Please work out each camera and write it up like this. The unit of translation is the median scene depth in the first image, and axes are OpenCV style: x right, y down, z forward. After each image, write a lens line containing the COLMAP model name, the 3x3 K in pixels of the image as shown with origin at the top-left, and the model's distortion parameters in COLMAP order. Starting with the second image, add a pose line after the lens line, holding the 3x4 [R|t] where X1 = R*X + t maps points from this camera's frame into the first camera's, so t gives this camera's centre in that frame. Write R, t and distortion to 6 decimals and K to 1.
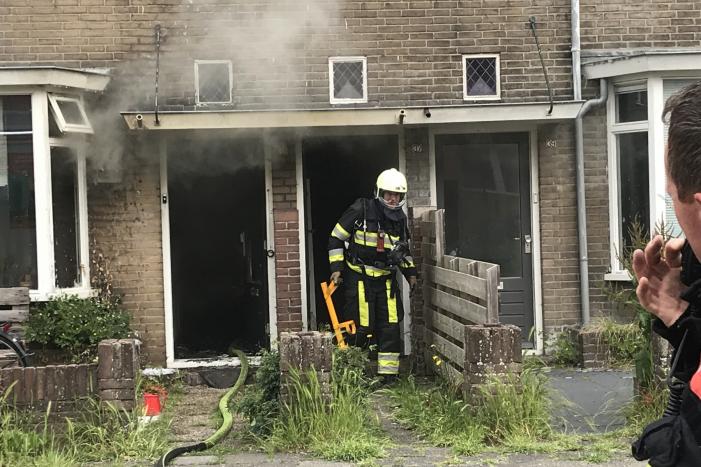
lens RADIAL K [[1546.7, 0, 350.5], [0, 1546.7, 233.5], [0, 0, 1]] dist [0.171343, -0.303620]
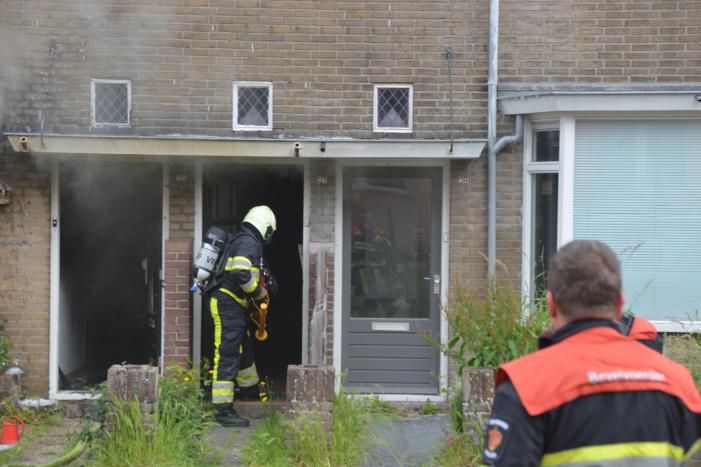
lens RADIAL K [[2265.9, 0, 350.8], [0, 2265.9, 247.8], [0, 0, 1]] dist [0.993095, -1.908556]
pose [[0.997114, 0.041342, -0.063681, 0.152107], [-0.040809, 0.999120, 0.009642, -0.027512], [0.064024, -0.007016, 0.997924, -0.402825]]
